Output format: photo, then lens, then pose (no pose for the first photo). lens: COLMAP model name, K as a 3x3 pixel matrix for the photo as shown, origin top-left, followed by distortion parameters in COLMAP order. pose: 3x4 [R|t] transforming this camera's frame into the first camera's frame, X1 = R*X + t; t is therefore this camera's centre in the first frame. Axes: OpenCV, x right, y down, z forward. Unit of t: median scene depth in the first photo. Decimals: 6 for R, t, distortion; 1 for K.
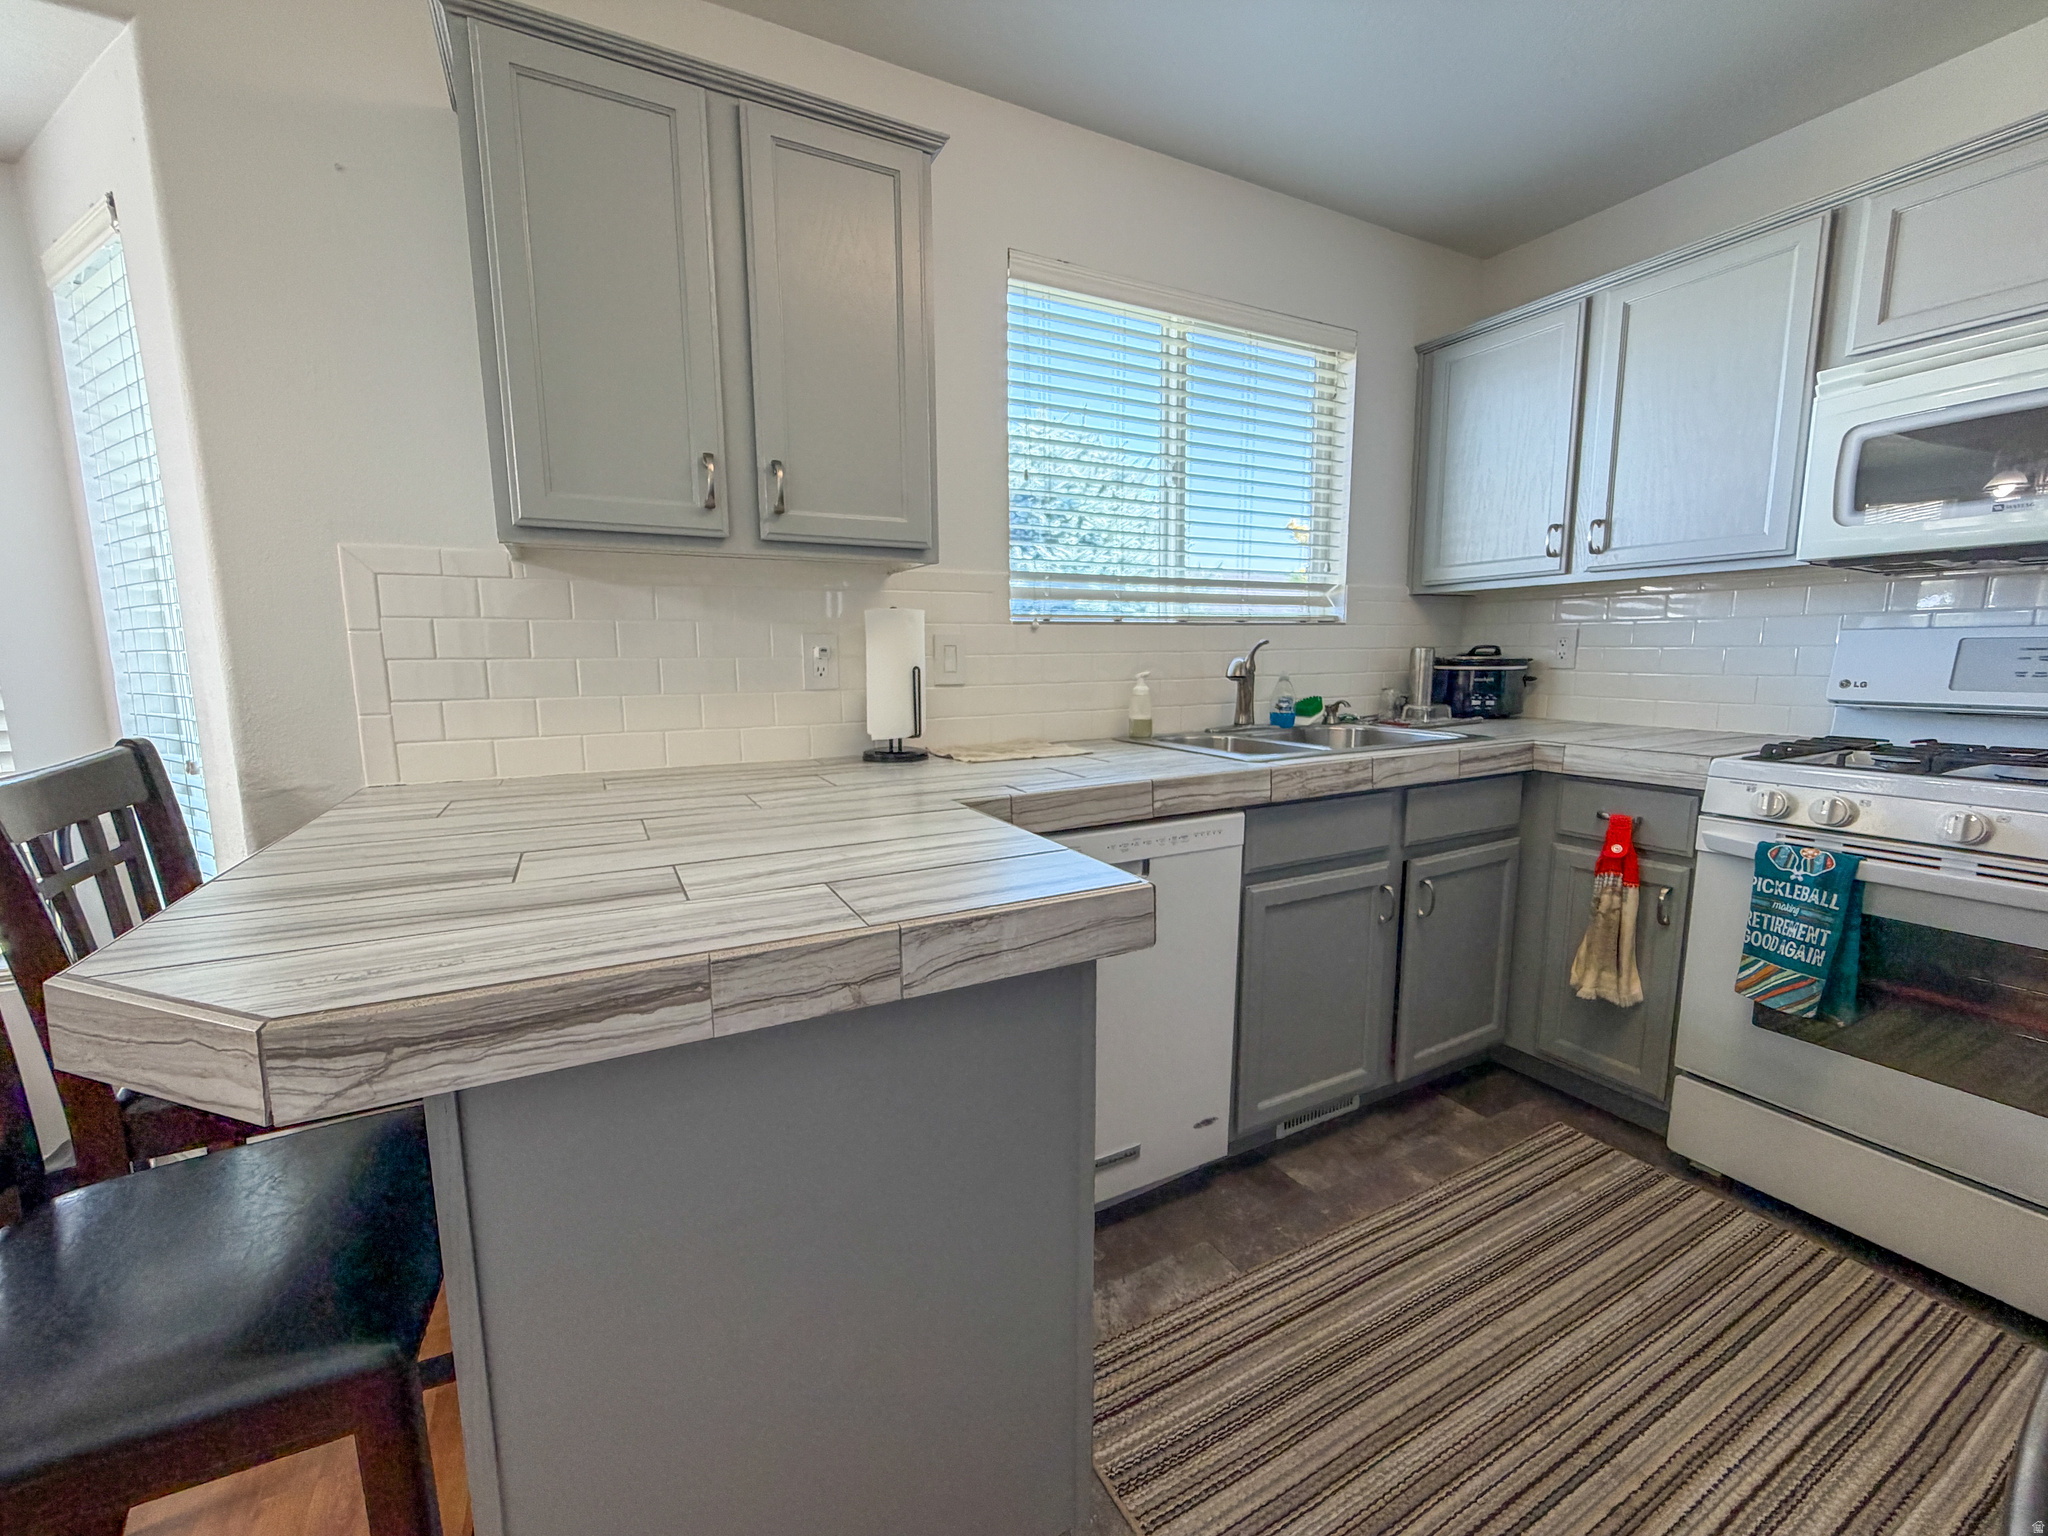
lens RADIAL K [[817.7, 0, 1020.1], [0, 817.7, 765.5], [0, 0, 1]] dist [-0.001434, 0.000413]
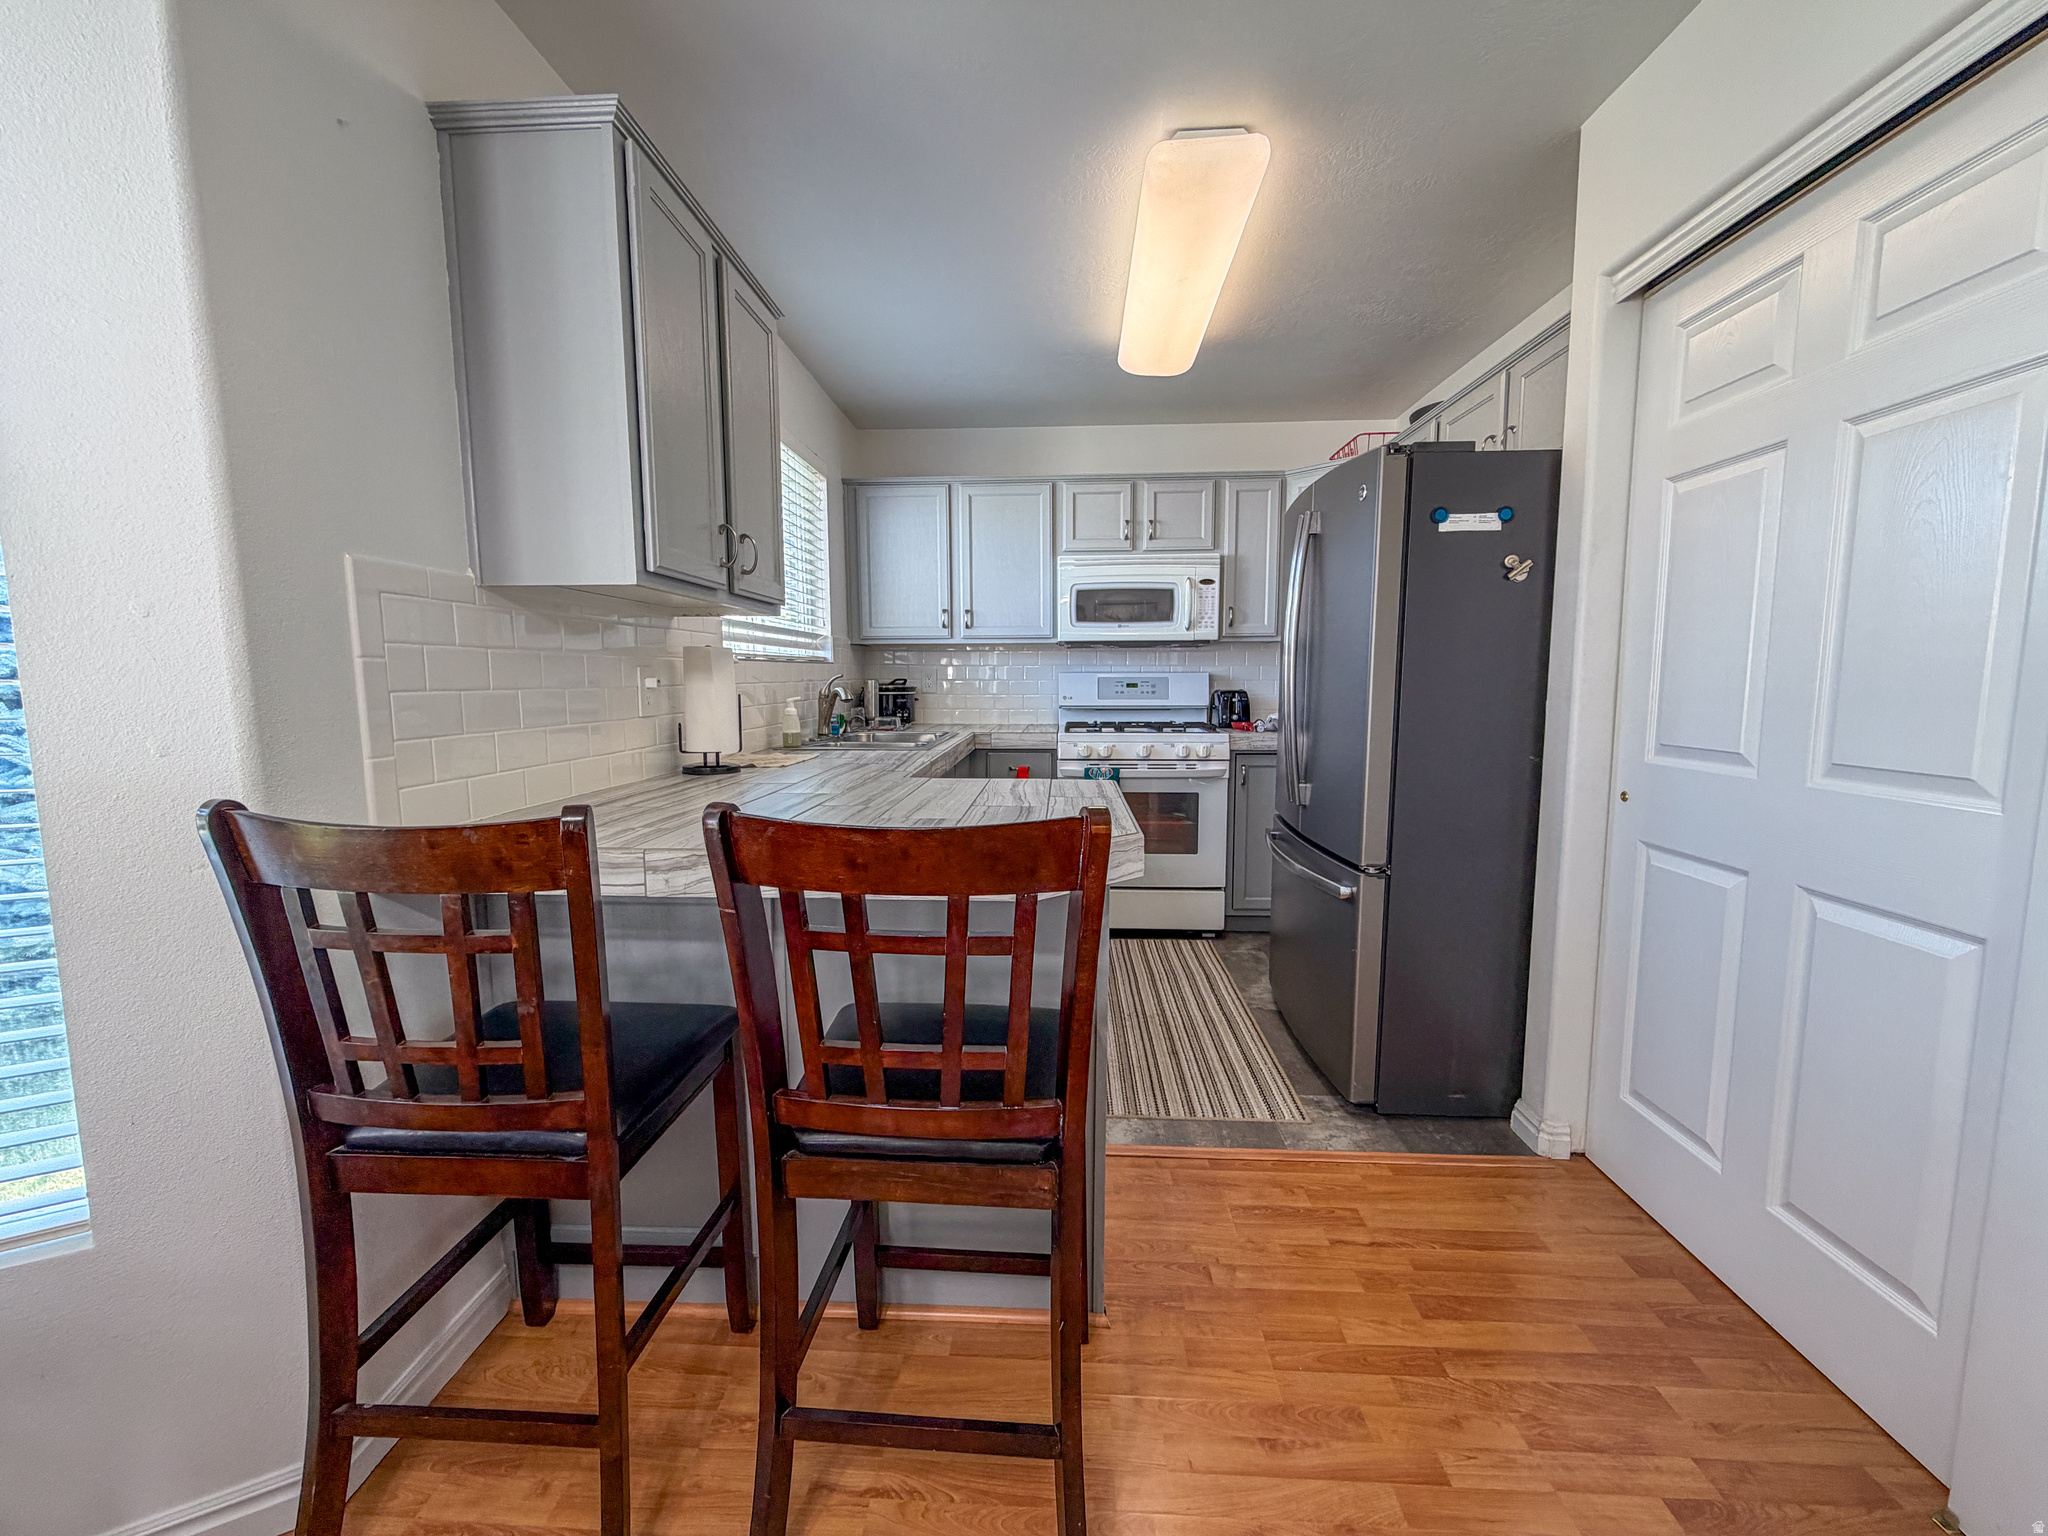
lens RADIAL K [[817.7, 0, 1015.2], [0, 817.7, 767.6], [0, 0, 1]] dist [-0.001434, 0.000413]
pose [[0.516507, -0.087375, 0.851813, -0.783264], [0.115354, 0.992812, 0.031892, -0.000731], [-0.848477, 0.081788, 0.522874, -0.002872]]
